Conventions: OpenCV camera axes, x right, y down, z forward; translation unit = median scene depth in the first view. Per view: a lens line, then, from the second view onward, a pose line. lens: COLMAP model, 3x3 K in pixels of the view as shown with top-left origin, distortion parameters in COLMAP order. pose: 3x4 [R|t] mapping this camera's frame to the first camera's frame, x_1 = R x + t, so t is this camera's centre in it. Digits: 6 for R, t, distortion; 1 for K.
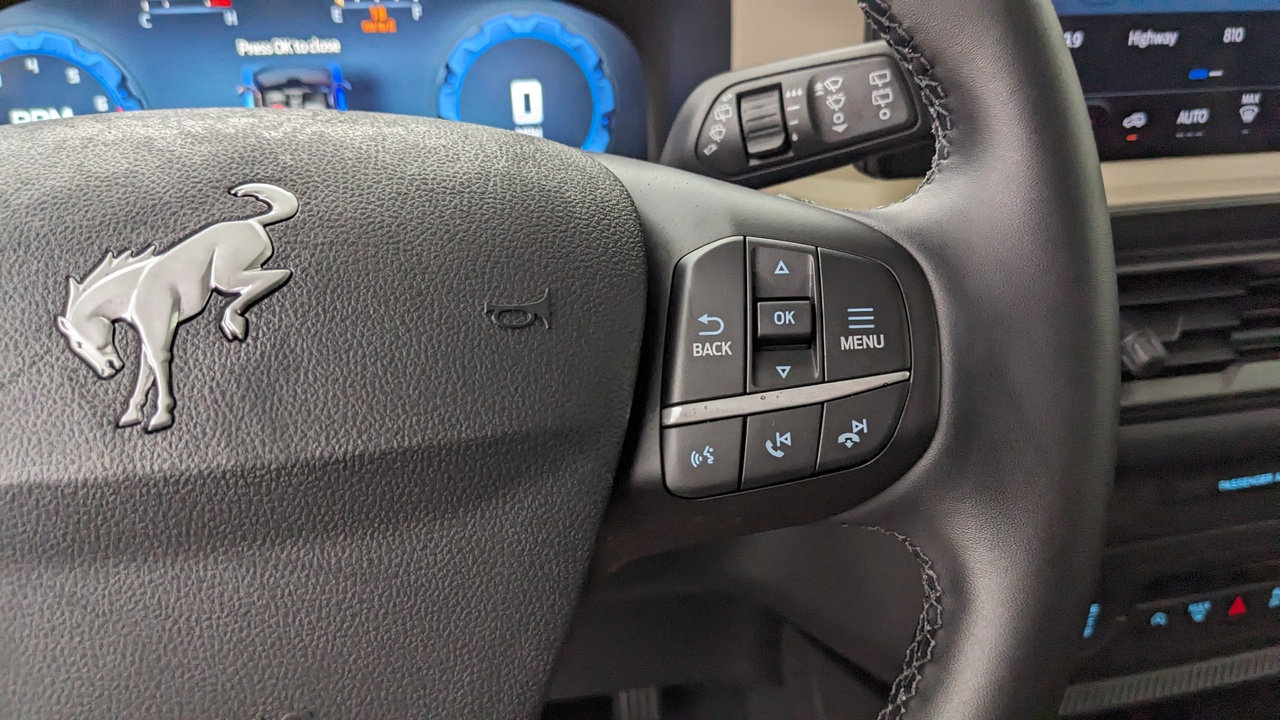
lens RADIAL K [[917.8, 0, 640.0], [0, 917.8, 360.0], [0, 0, 1]] dist [0.028192, -0.064096]
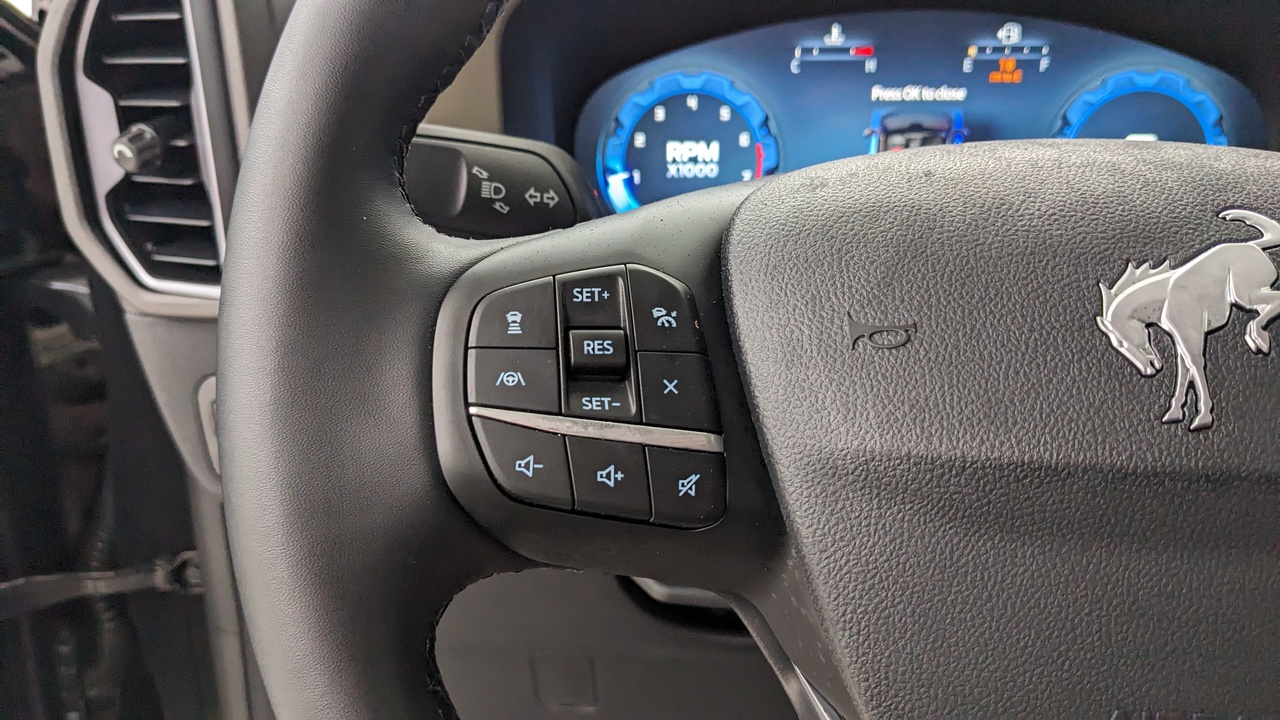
lens RADIAL K [[948.7, 0, 639.6], [0, 948.7, 389.1], [0, 0, 1]] dist [-0.056680, 0.003456]
pose [[0.952478, 0.104065, -0.286279, -0.800159], [-0.115303, 0.993072, -0.022635, 0.122849], [0.281940, 0.054568, 0.957879, -0.208606]]
